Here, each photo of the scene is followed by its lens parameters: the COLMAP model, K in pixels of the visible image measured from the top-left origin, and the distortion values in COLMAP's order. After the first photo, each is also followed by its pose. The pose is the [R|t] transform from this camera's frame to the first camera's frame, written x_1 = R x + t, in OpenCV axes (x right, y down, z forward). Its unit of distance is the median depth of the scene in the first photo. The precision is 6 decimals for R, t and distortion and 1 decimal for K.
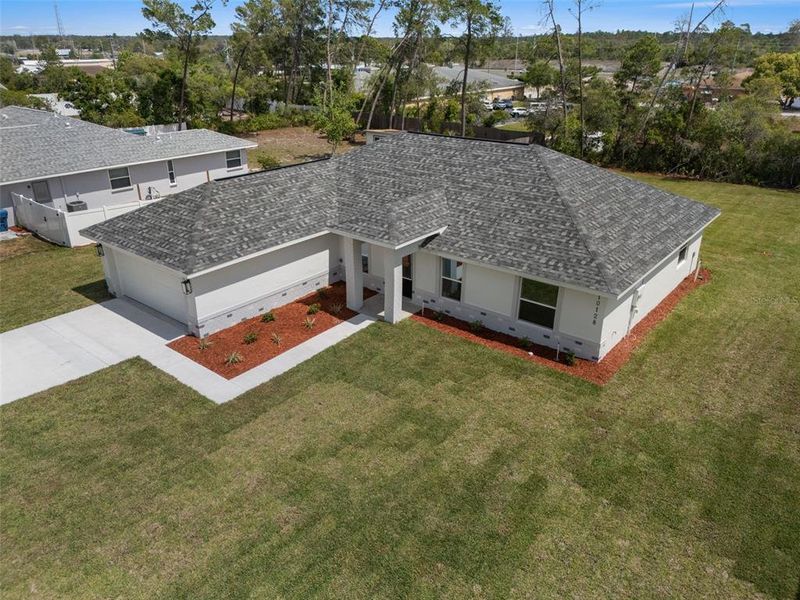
lens RADIAL K [[515.0, 0, 400.0], [0, 515.0, 300.0], [0, 0, 1]] dist [0.062907, -0.000988]
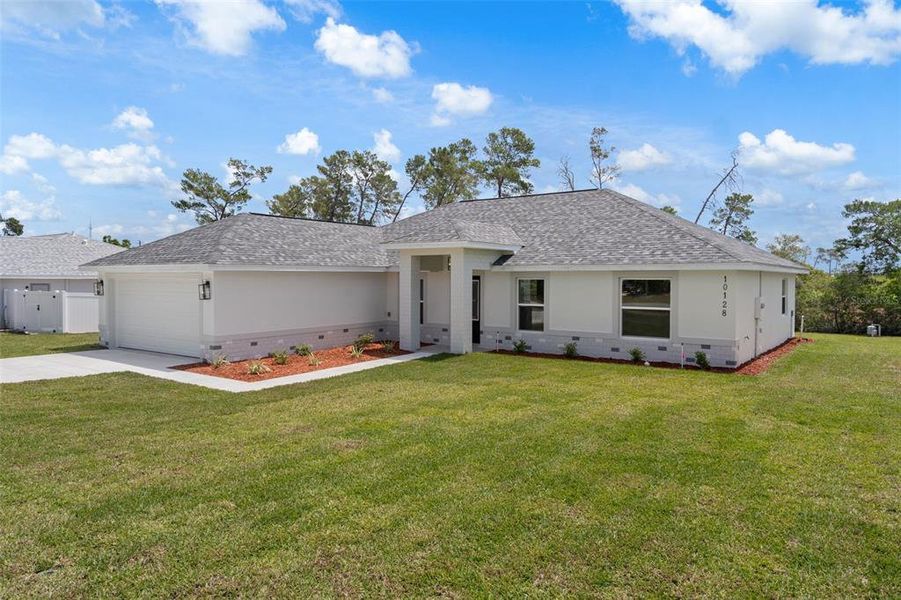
lens RADIAL K [[555.6, 0, 450.5], [0, 555.6, 300.0], [0, 0, 1]] dist [0.018515, 0.000169]
pose [[0.998613, -0.000846, 0.052645, -0.079108], [0.020213, 0.929419, -0.368472, 0.293415], [-0.048618, 0.369025, 0.928147, 0.194942]]
